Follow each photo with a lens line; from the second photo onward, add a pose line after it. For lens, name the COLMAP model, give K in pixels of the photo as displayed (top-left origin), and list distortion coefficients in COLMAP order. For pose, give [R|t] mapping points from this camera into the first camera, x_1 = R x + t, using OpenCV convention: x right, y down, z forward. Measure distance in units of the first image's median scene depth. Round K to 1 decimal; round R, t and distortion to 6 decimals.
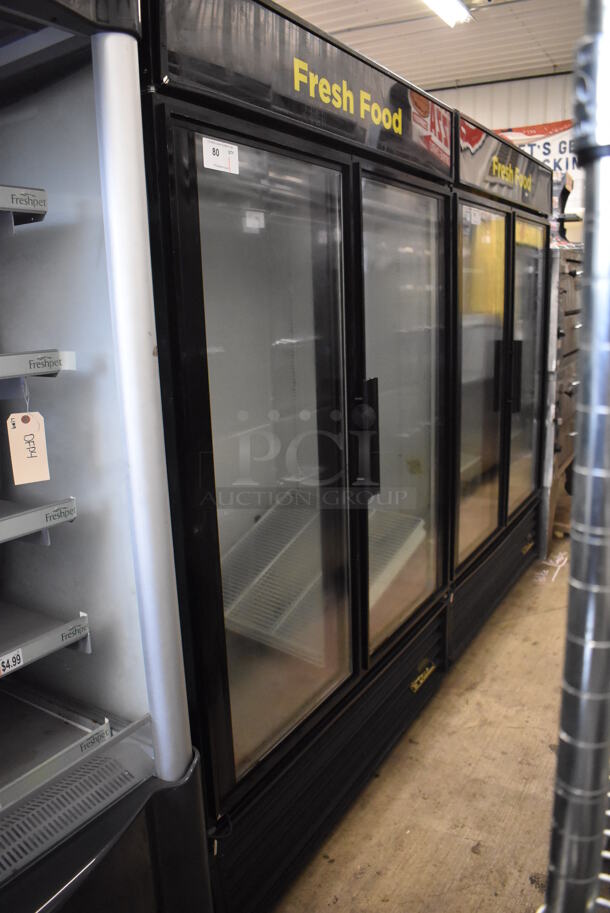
lens RADIAL K [[721.1, 0, 305.0], [0, 721.1, 456.5], [0, 0, 1]] dist [-0.087116, -0.001238]
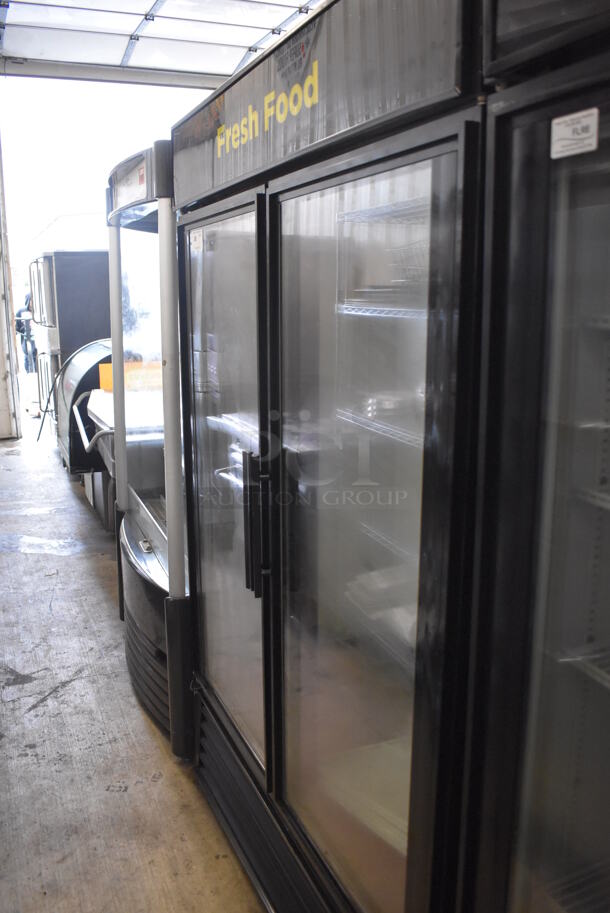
lens RADIAL K [[786.5, 0, 305.0], [0, 786.5, 456.5], [0, 0, 1]] dist [-0.074801, -0.005146]
pose [[-0.589541, 0.194658, -0.783933, 0.838632], [-0.155600, 0.924981, 0.346697, -0.464060], [0.792610, 0.326372, -0.515025, 1.656285]]
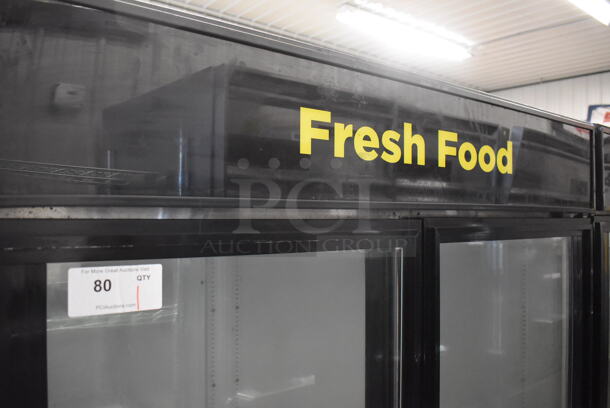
lens RADIAL K [[525.5, 0, 305.0], [0, 525.5, 204.0], [0, 0, 1]] dist [-0.074801, -0.005146]
pose [[0.938433, 0.019159, -0.344930, 0.139180], [-0.102557, 0.968899, -0.225205, -0.317893], [0.329887, 0.246715, 0.911211, 0.492077]]
